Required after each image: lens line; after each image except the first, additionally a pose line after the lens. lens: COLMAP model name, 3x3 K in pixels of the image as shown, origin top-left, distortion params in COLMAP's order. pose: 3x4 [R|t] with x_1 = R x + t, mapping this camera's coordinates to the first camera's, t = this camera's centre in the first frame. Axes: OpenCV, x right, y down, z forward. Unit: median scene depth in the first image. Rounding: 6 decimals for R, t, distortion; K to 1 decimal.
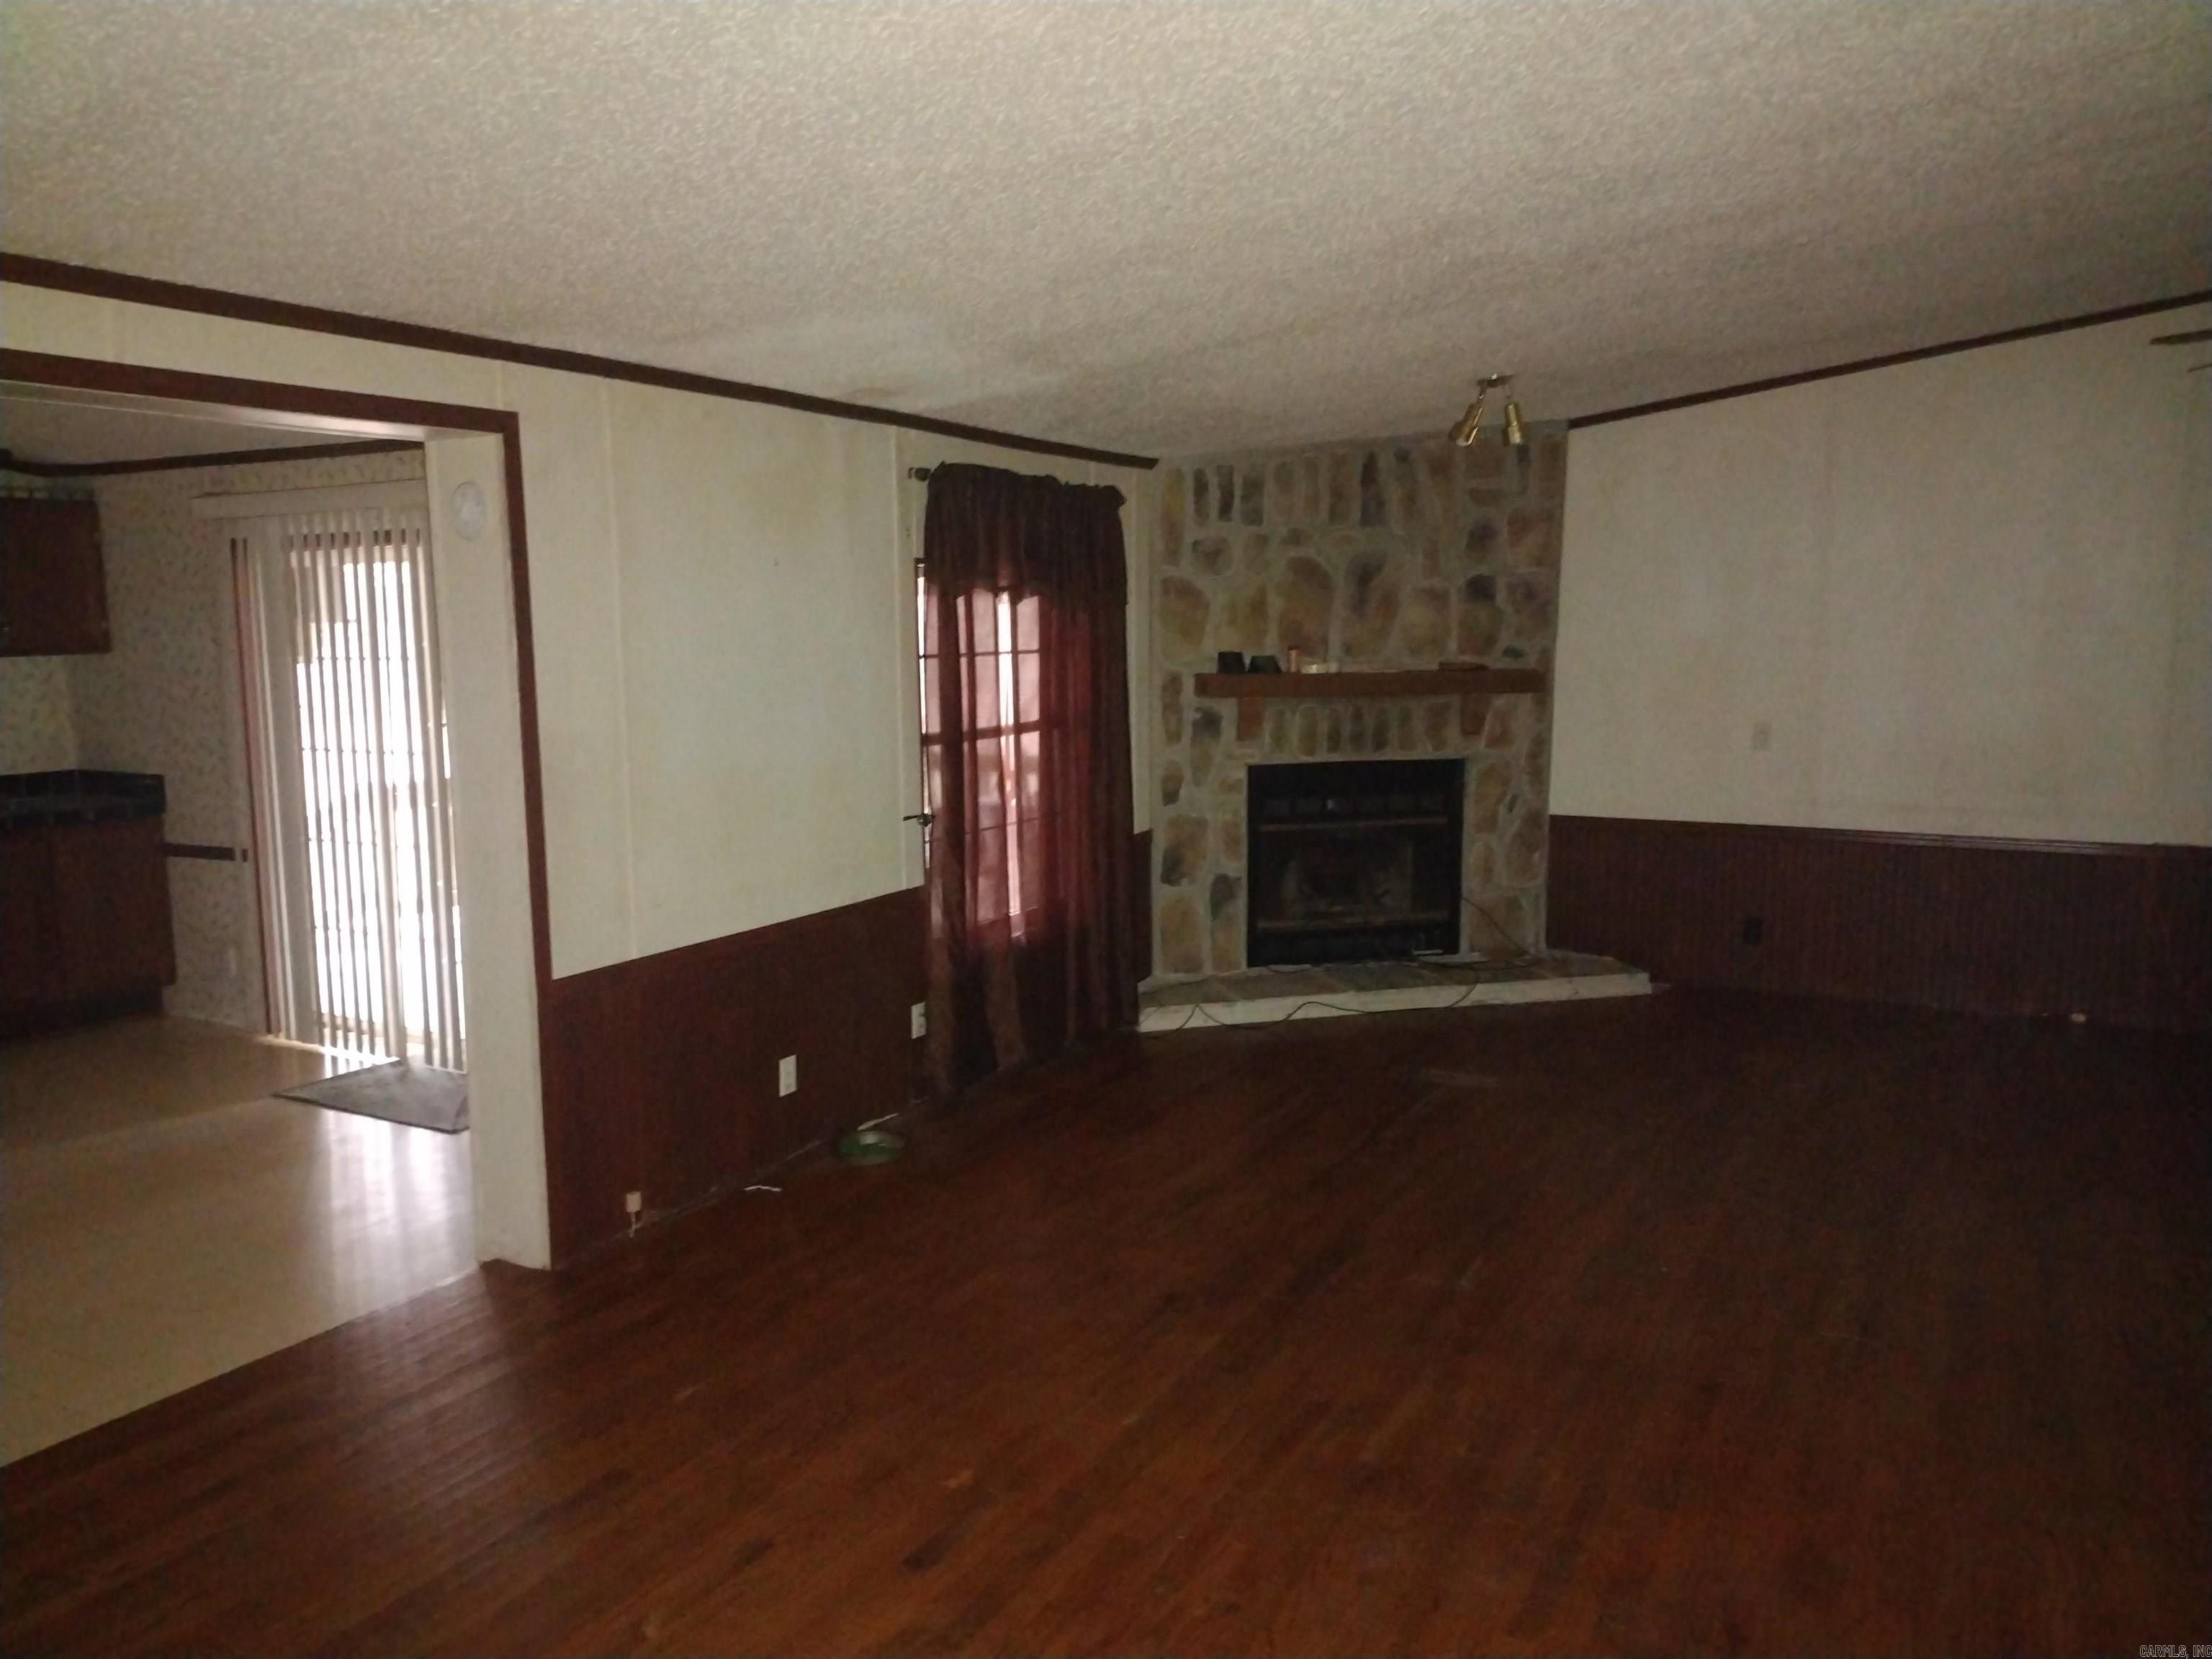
lens RADIAL K [[1596.2, 0, 1106.0], [0, 1596.2, 829.5], [0, 0, 1]] dist [0.003921, -0.001954]
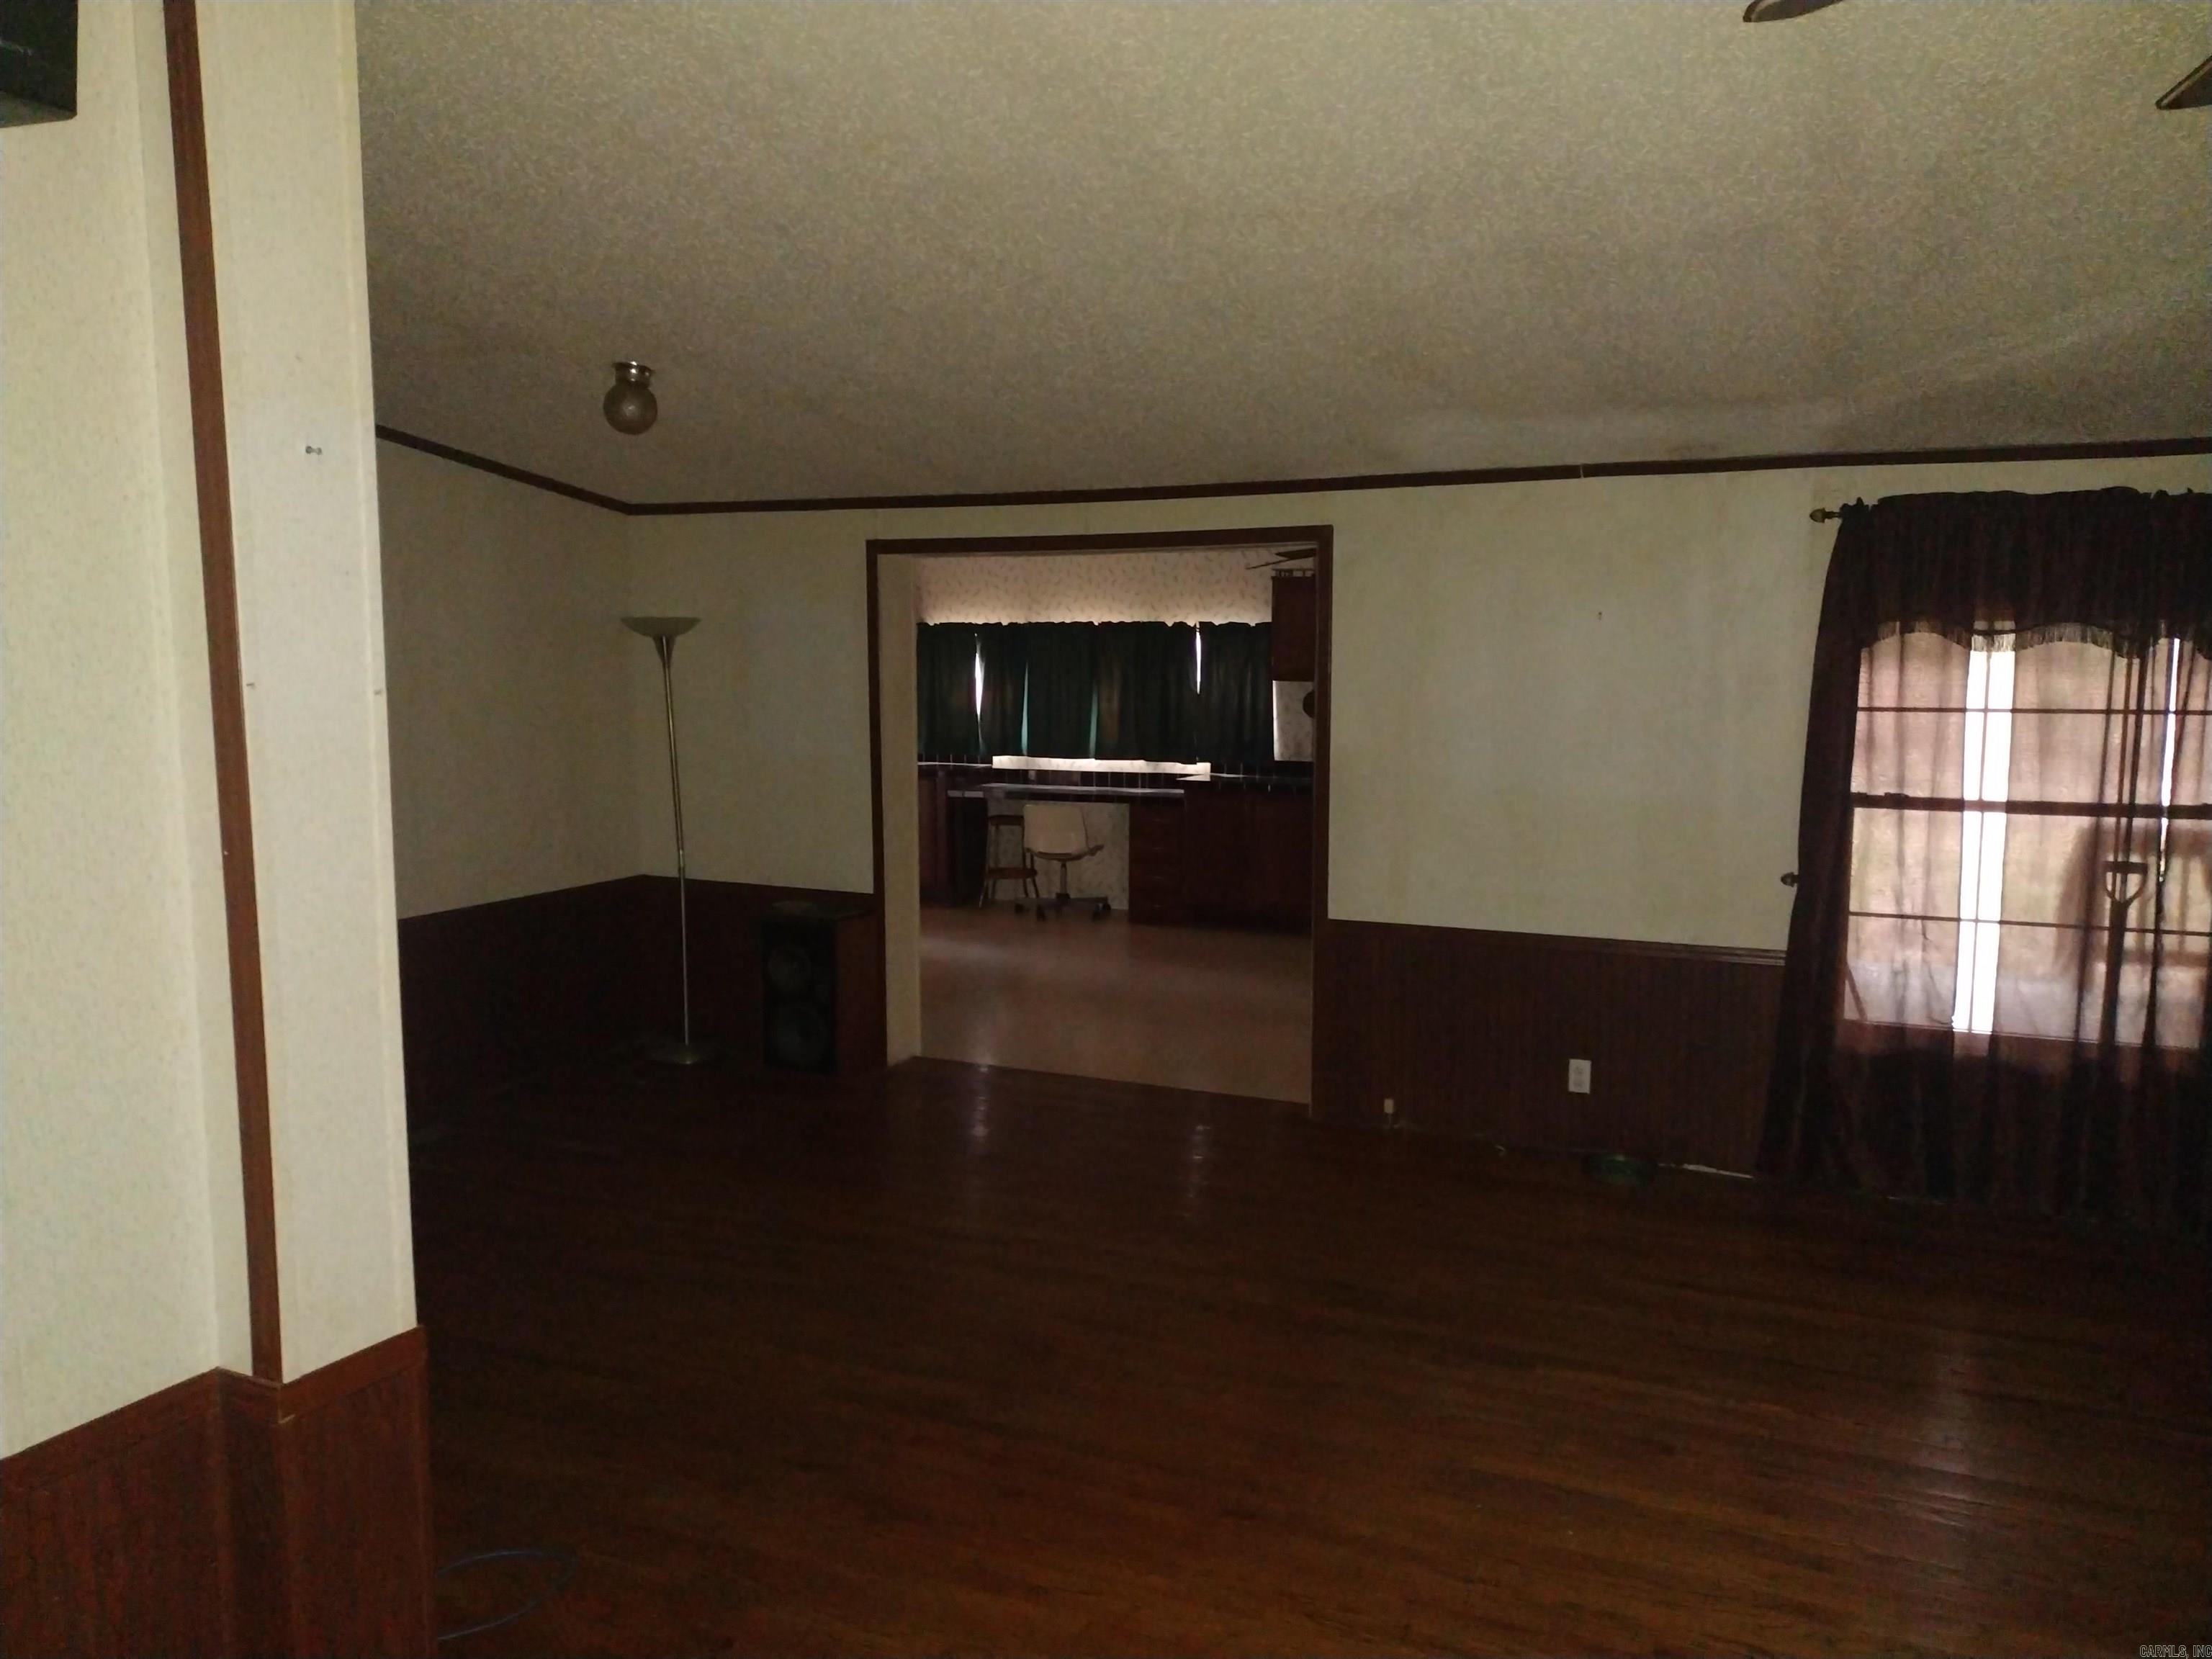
lens RADIAL K [[1596.2, 0, 1106.0], [0, 1596.2, 829.5], [0, 0, 1]] dist [0.003921, -0.001954]
pose [[0.077066, 0.118086, -0.990008, 0.859494], [-0.128906, 0.985807, 0.107551, -0.092641], [0.988658, 0.119329, 0.091195, 0.550459]]
